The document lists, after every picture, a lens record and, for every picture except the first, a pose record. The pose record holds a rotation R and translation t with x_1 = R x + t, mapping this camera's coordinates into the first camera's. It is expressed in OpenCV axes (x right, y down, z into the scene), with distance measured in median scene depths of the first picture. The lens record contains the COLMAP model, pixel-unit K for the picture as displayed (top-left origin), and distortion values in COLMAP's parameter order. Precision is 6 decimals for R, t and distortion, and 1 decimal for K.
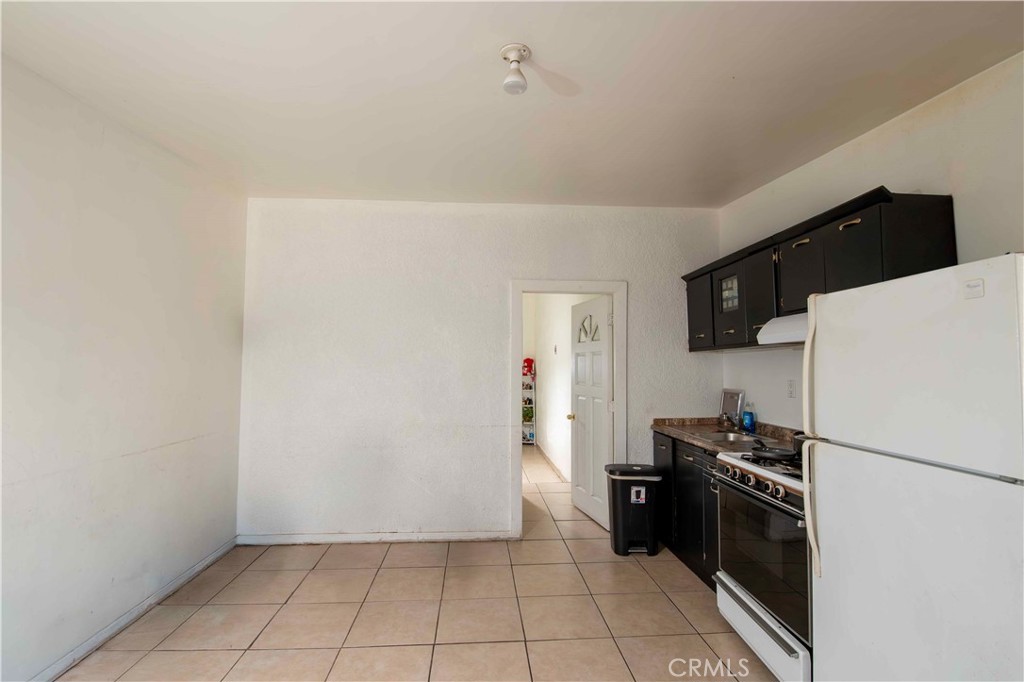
lens RADIAL K [[471.3, 0, 495.1], [0, 471.3, 346.5], [0, 0, 1]] dist [-0.000055, -0.000107]
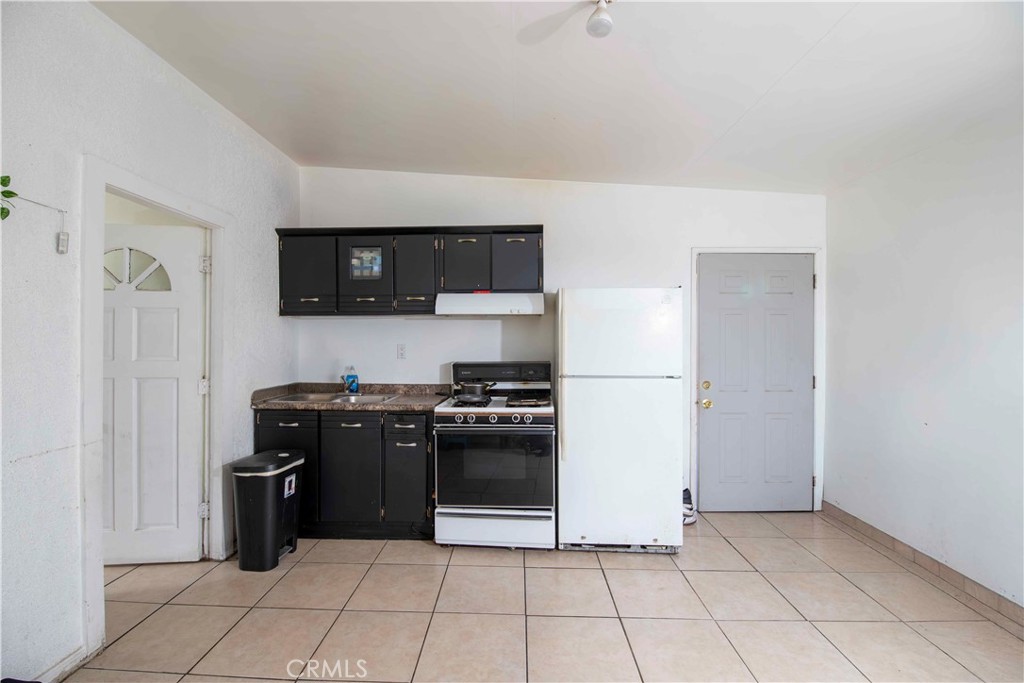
lens RADIAL K [[452.2, 0, 512.0], [0, 452.2, 341.5], [0, 0, 1]] dist [-0.001336, -0.000511]
pose [[0.084936, -0.004109, 0.996378, -0.481044], [-0.043527, 0.999022, 0.007830, 0.040464], [-0.995435, -0.044035, 0.084674, 0.586051]]
